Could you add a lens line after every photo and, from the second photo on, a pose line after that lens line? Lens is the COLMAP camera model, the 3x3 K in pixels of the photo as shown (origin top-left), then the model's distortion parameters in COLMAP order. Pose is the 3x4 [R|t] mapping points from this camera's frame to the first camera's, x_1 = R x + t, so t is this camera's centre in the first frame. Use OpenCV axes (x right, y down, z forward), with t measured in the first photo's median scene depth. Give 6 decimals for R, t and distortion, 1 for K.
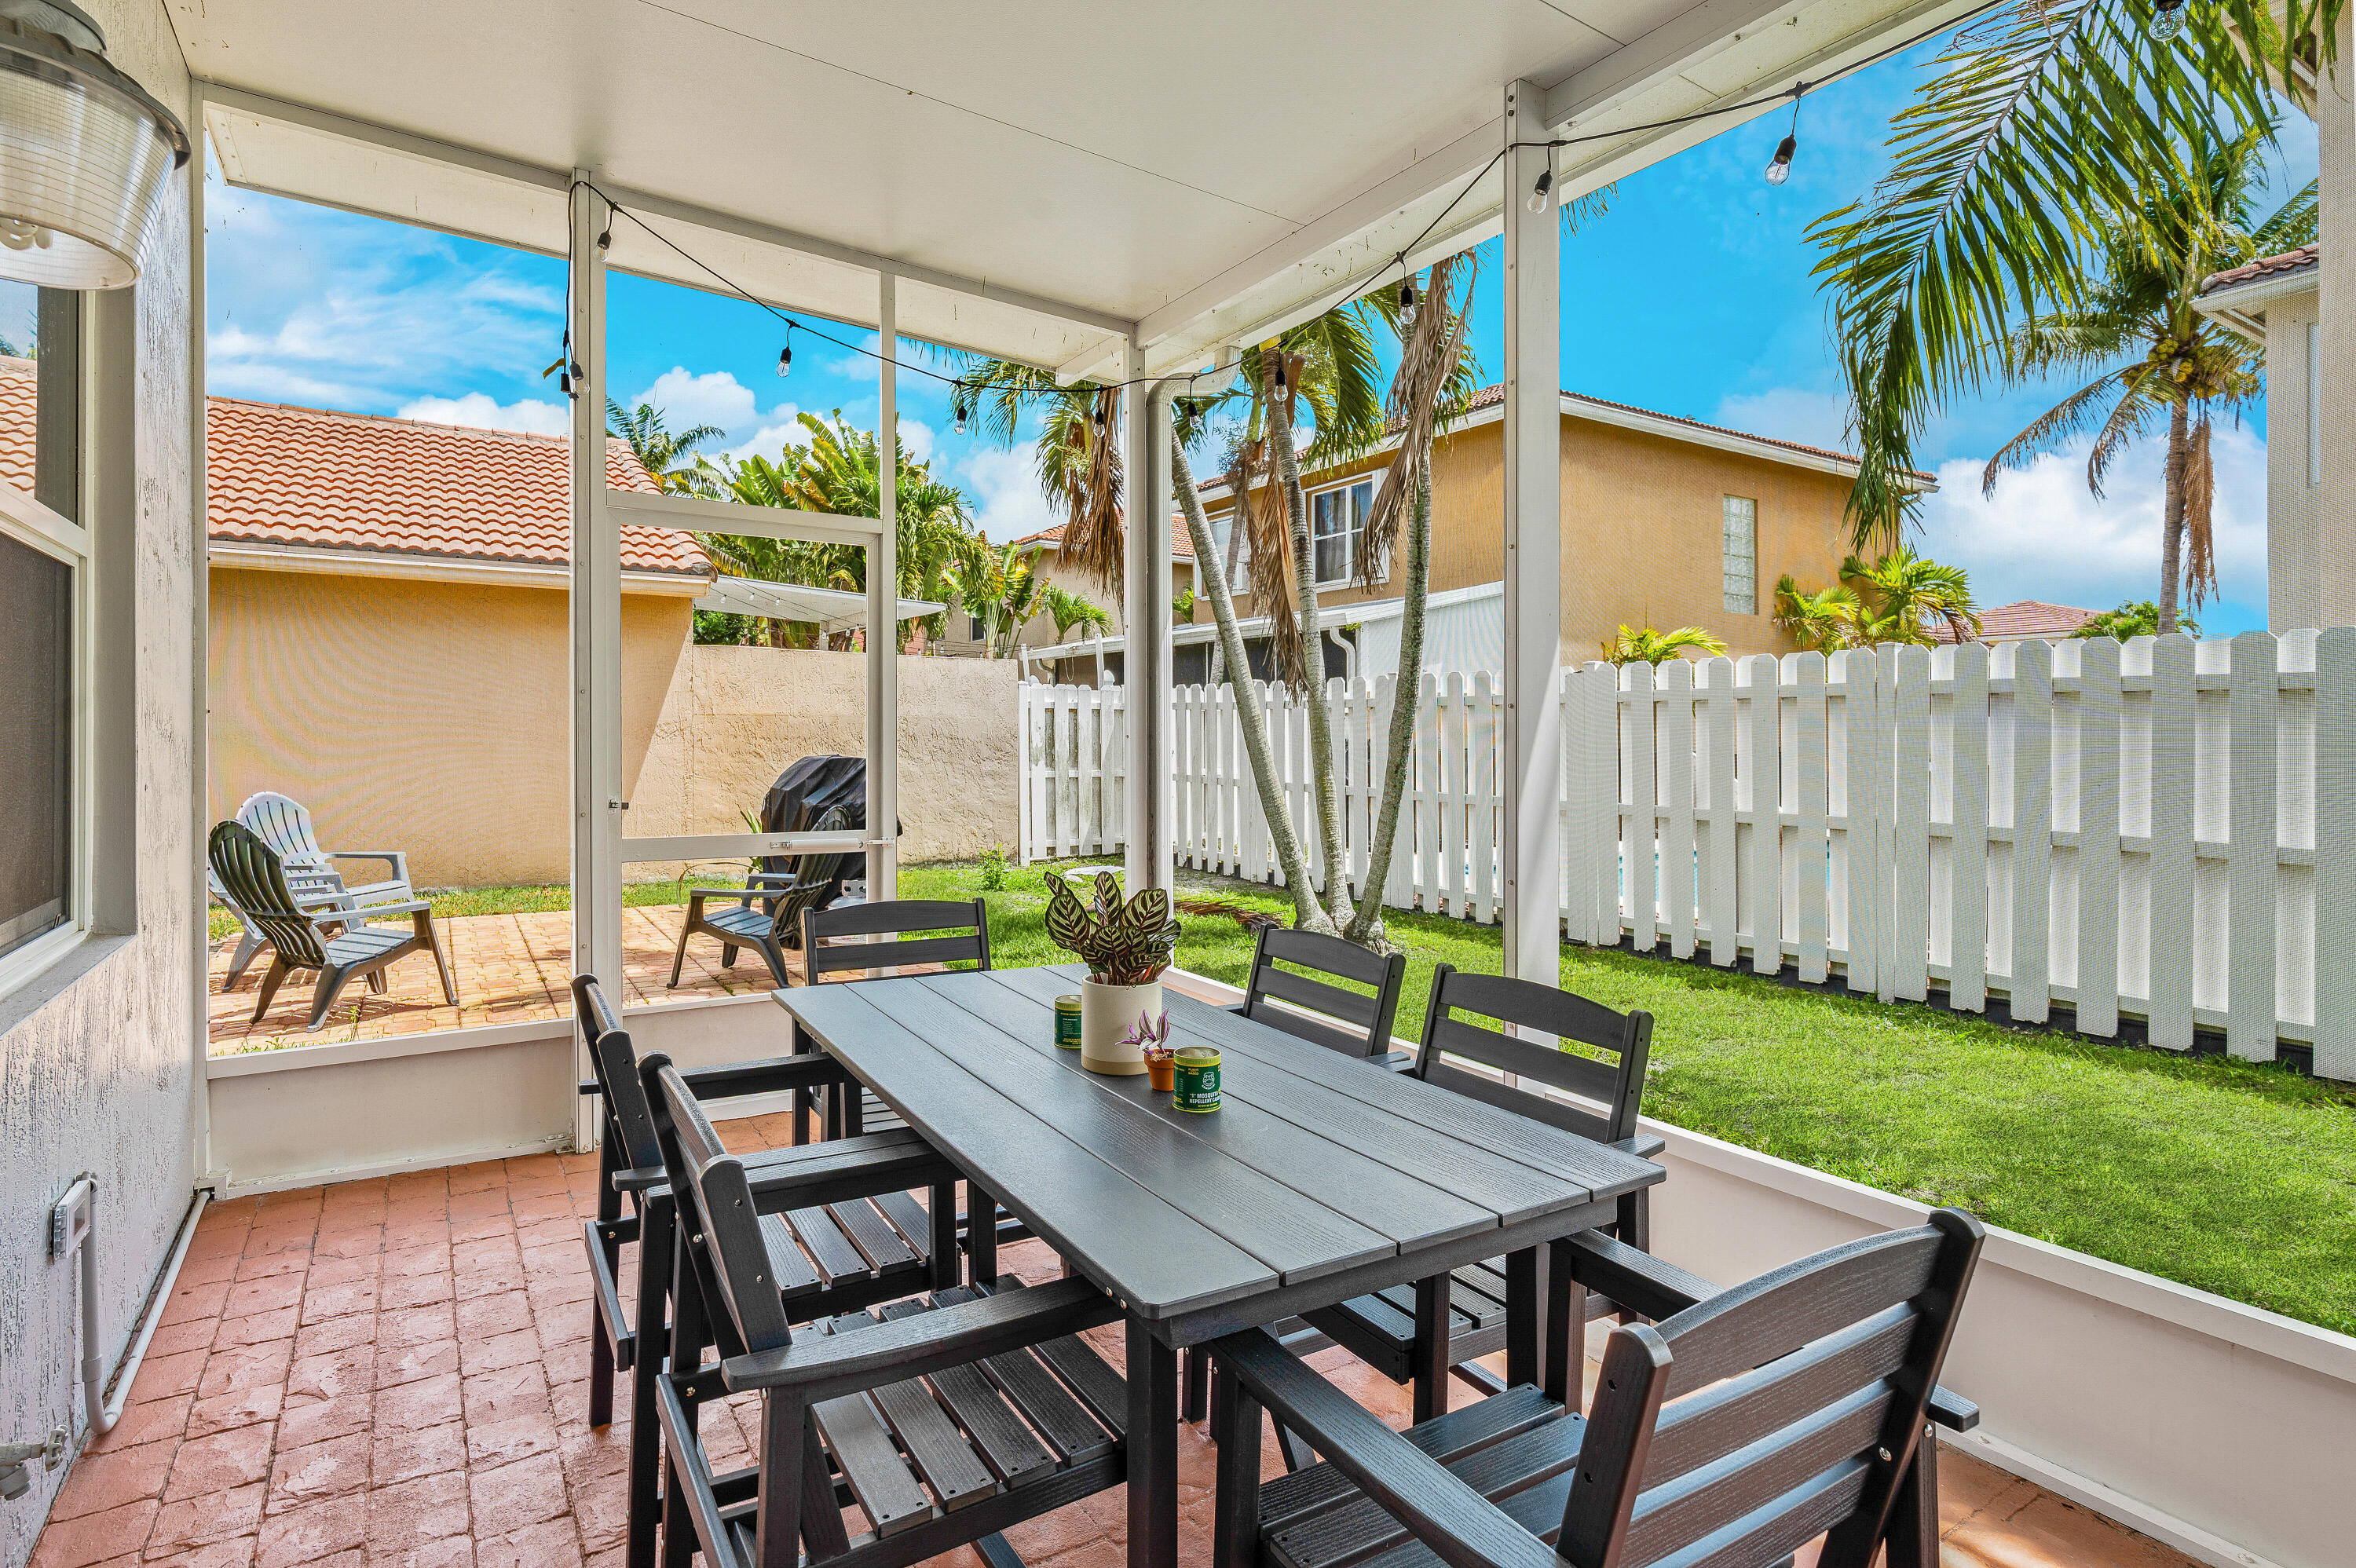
lens RADIAL K [[1205.2, 0, 1175.9], [0, 1205.2, 692.6], [0, 0, 1]] dist [0.004990, 0.003557]
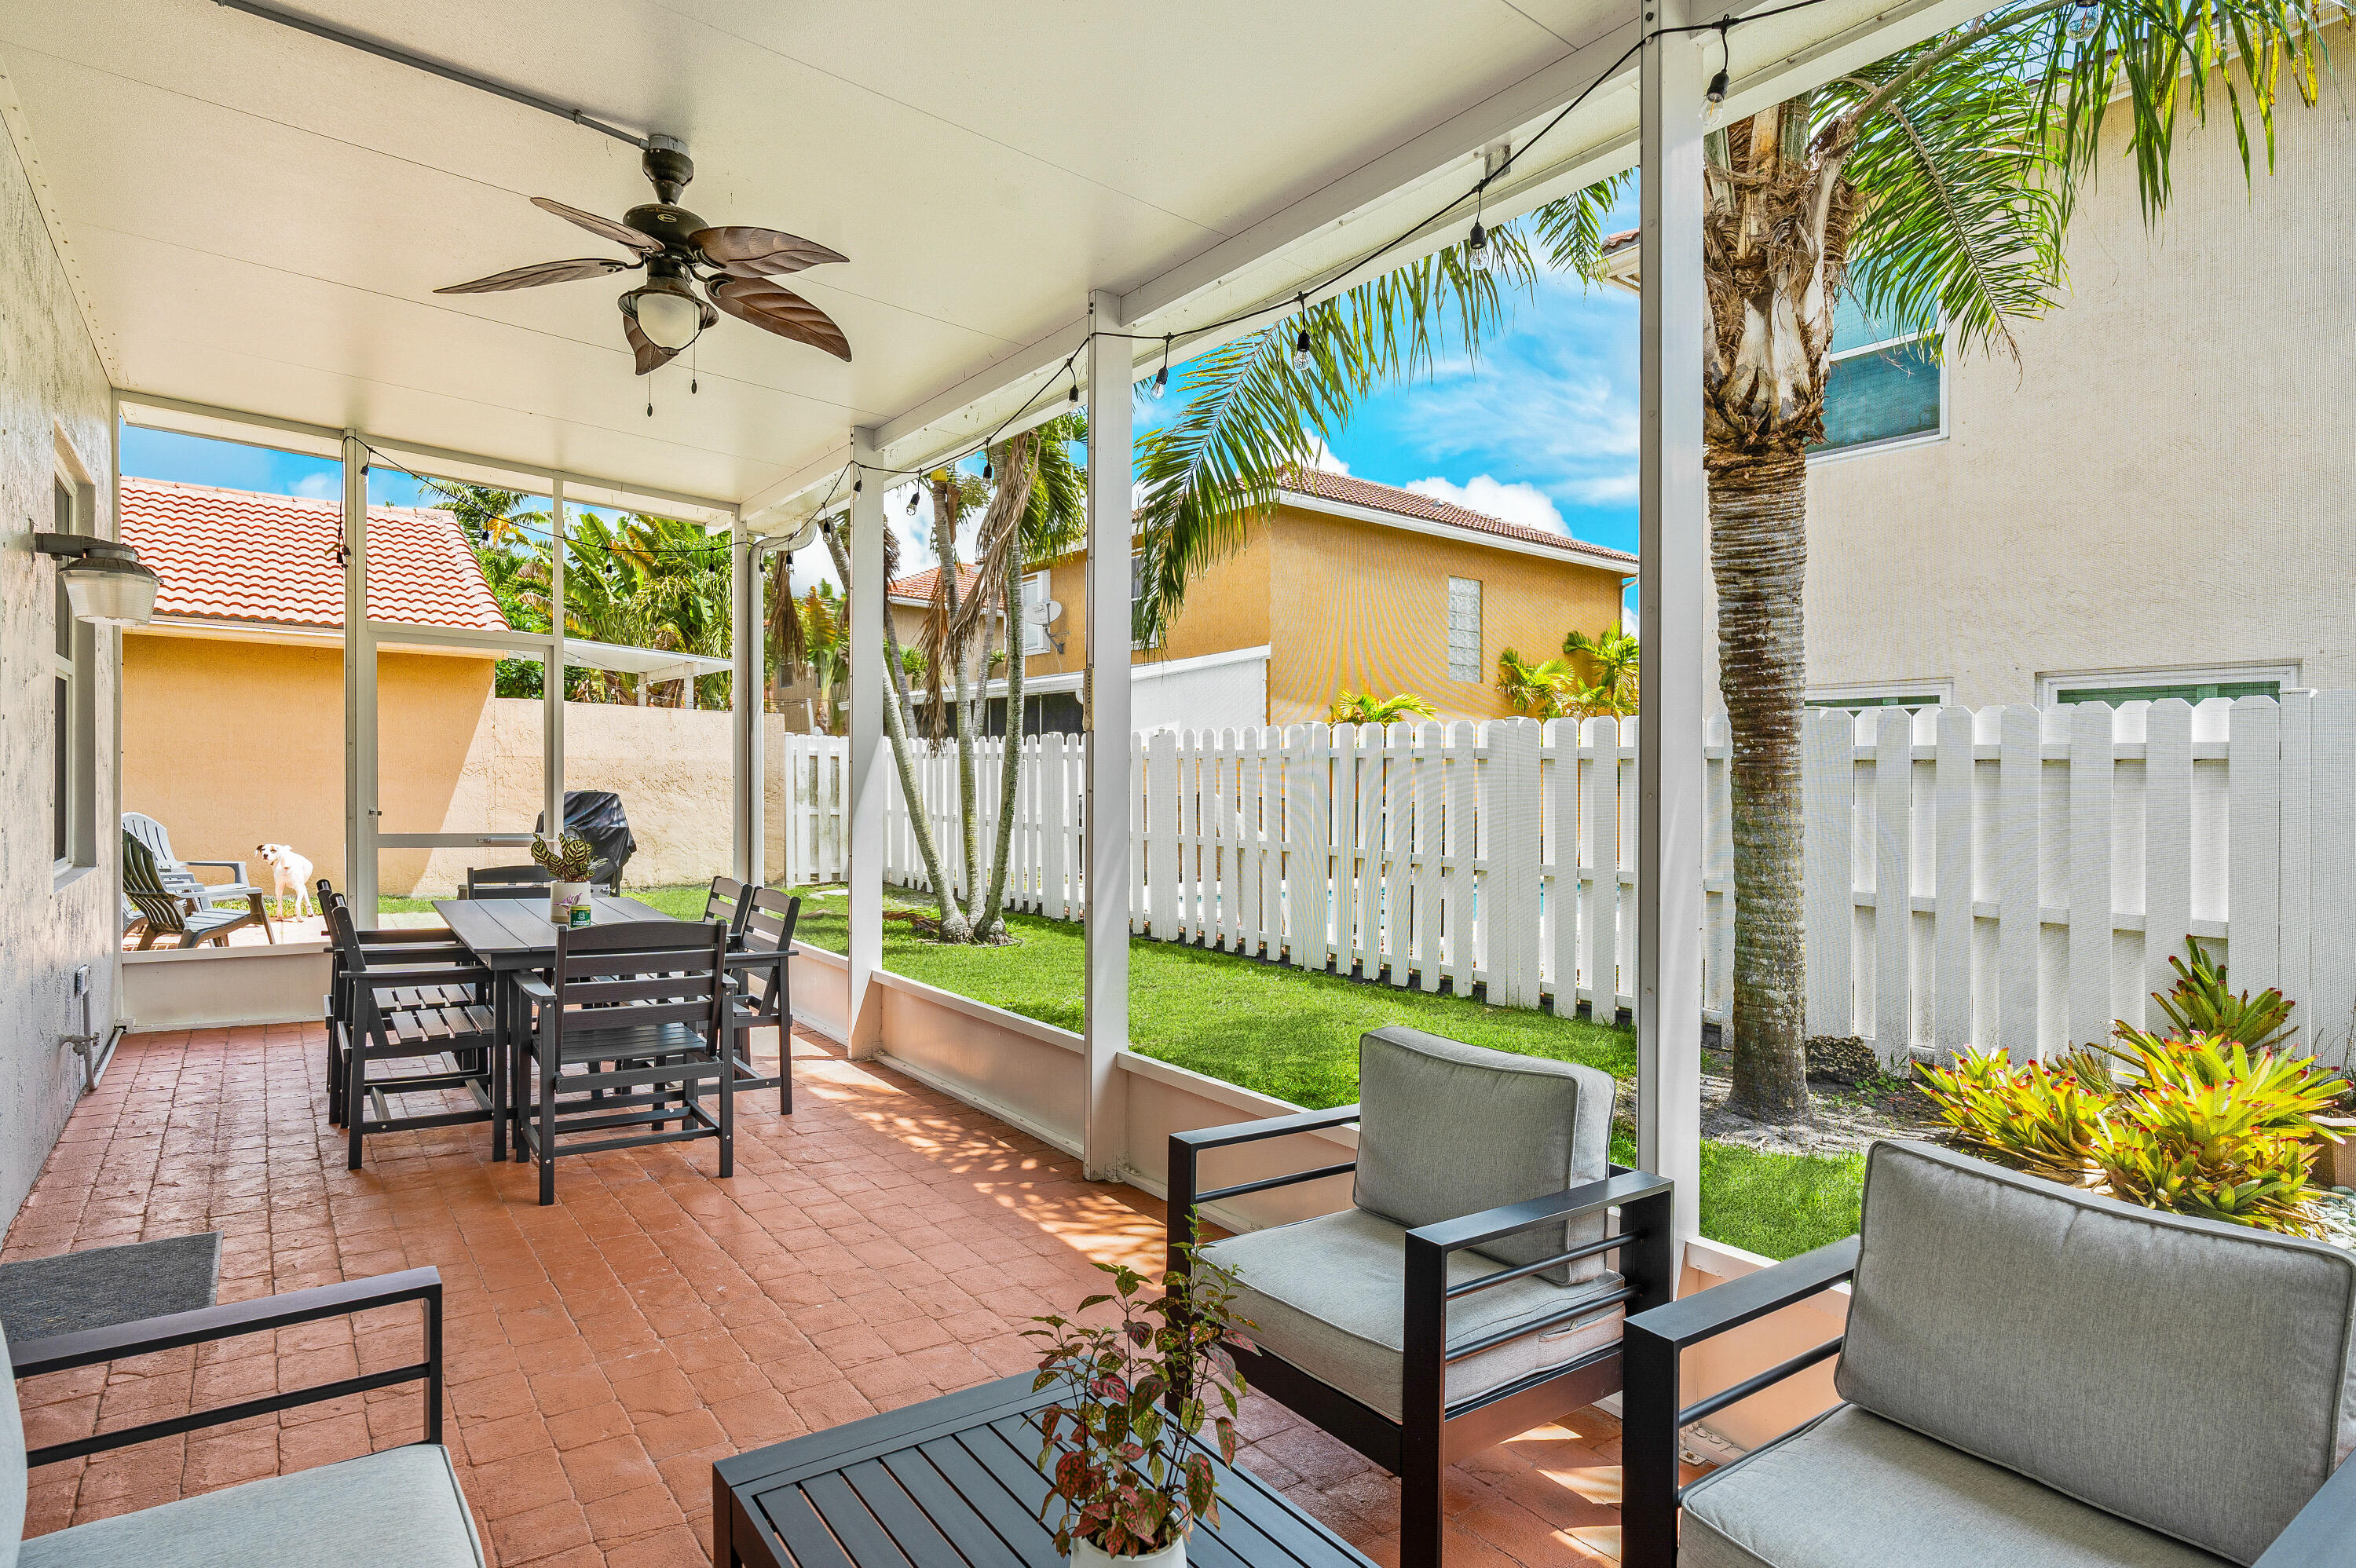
lens RADIAL K [[1239.4, 0, 1107.2], [0, 1239.4, 772.2], [0, 0, 1]] dist [0.025235, -0.001392]
pose [[0.999385, 0.016447, 0.030971, 0.169729], [-0.017229, 0.999535, 0.025157, -0.007444], [-0.030543, -0.025675, 0.999204, -0.258235]]
